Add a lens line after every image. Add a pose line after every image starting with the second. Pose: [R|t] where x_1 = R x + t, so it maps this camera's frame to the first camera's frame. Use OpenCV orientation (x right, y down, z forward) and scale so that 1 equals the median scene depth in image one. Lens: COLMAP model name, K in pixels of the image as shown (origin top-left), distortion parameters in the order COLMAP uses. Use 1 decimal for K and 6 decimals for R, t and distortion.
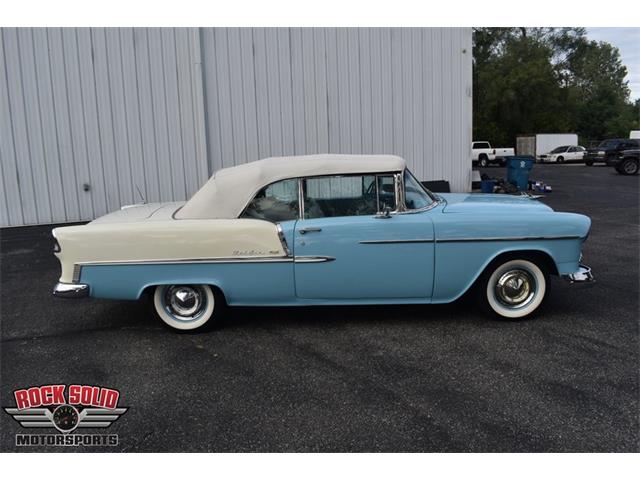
lens RADIAL K [[501.1, 0, 324.4], [0, 501.1, 239.7], [0, 0, 1]] dist [-0.092865, 0.008276]
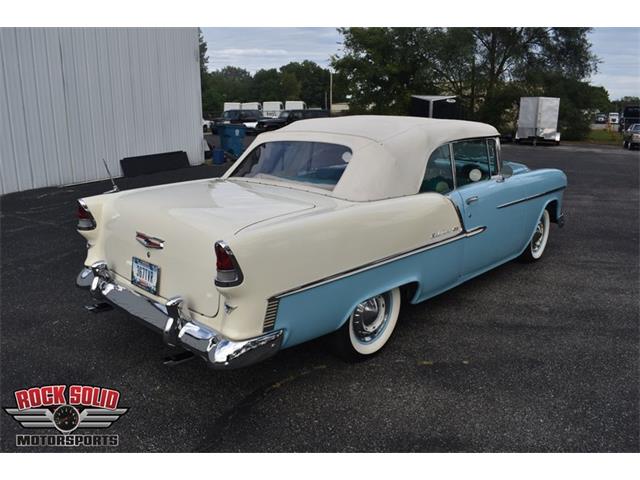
lens RADIAL K [[501.1, 0, 324.4], [0, 501.1, 239.7], [0, 0, 1]] dist [-0.092865, 0.008276]
pose [[0.693820, -0.150205, 0.704310, -0.851676], [0.110791, 0.988627, 0.101699, -0.068211], [-0.711575, 0.007471, 0.702570, 0.551180]]
